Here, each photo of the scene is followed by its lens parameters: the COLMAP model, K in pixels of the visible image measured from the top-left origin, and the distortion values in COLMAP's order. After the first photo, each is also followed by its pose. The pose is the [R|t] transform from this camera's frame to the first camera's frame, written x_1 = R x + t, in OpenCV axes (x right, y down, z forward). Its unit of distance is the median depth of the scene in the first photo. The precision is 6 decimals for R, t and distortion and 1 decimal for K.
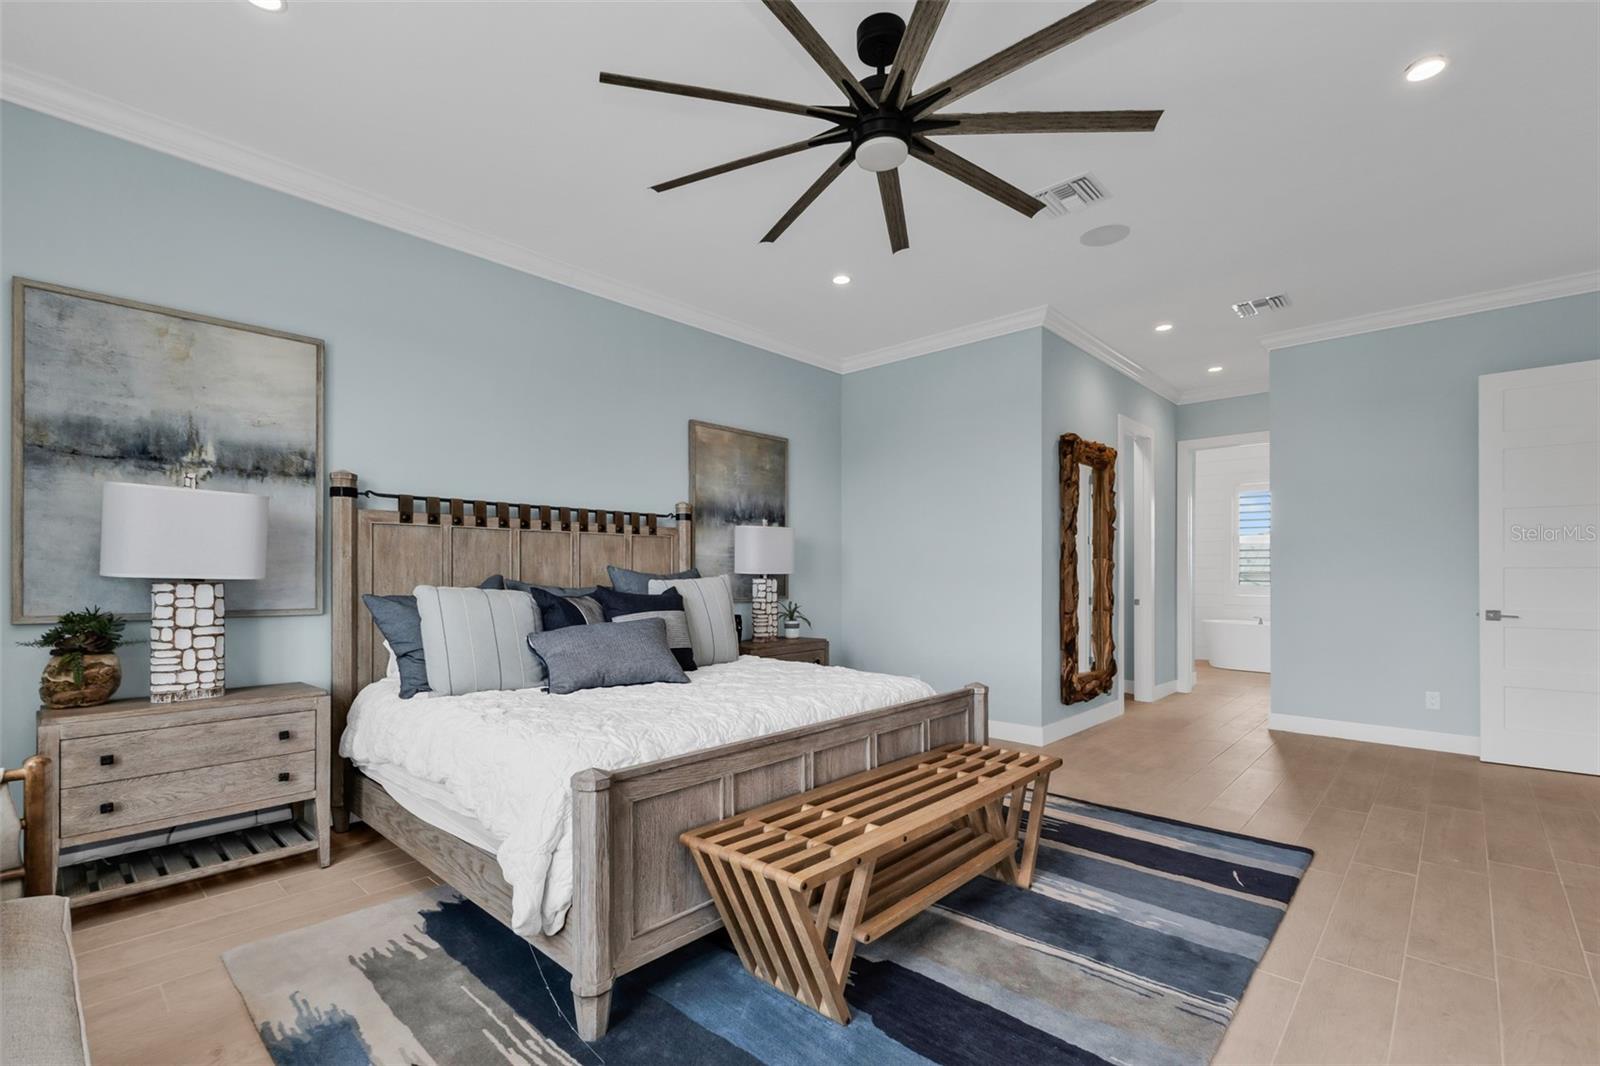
lens RADIAL K [[735.7, 0, 838.4], [0, 735.7, 536.1], [0, 0, 1]] dist [0.136526, 0.000016]
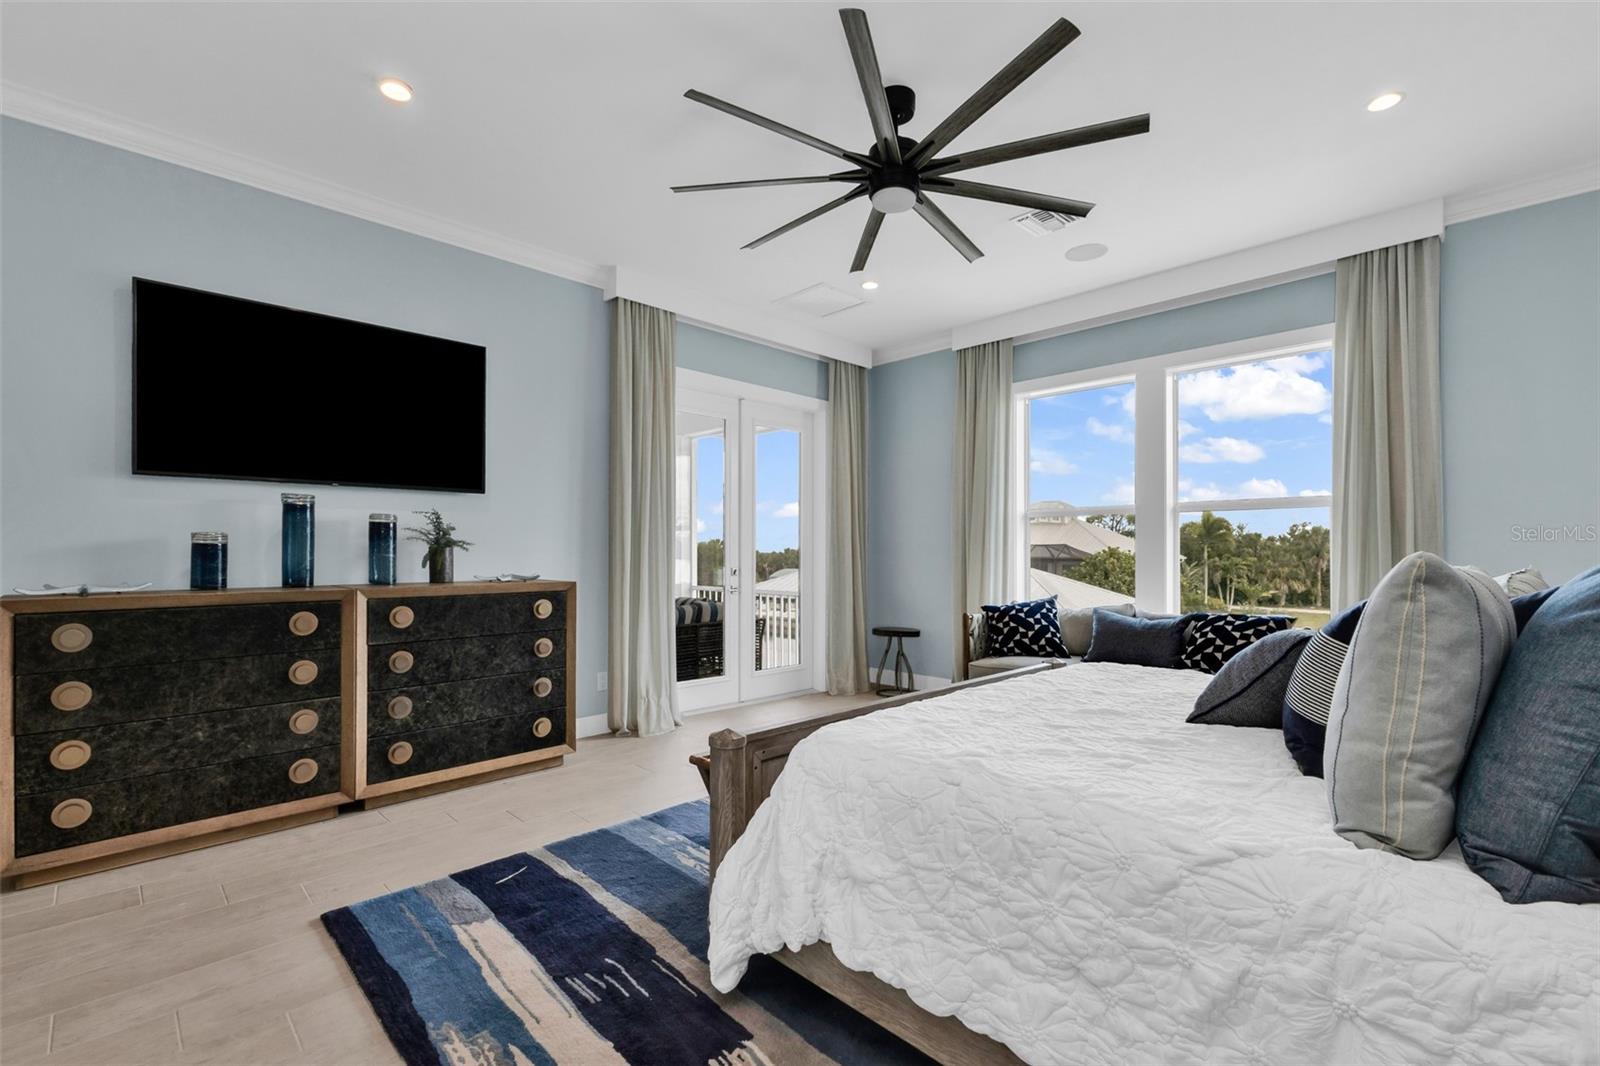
lens RADIAL K [[701.8, 0, 796.7], [0, 701.8, 545.1], [0, 0, 1]] dist [0.006930, 0.000358]
pose [[-0.992151, -0.002817, 0.125011, 0.044309], [-0.009789, 0.998428, -0.055195, 0.053821], [-0.124659, -0.055986, -0.990619, 1.017284]]
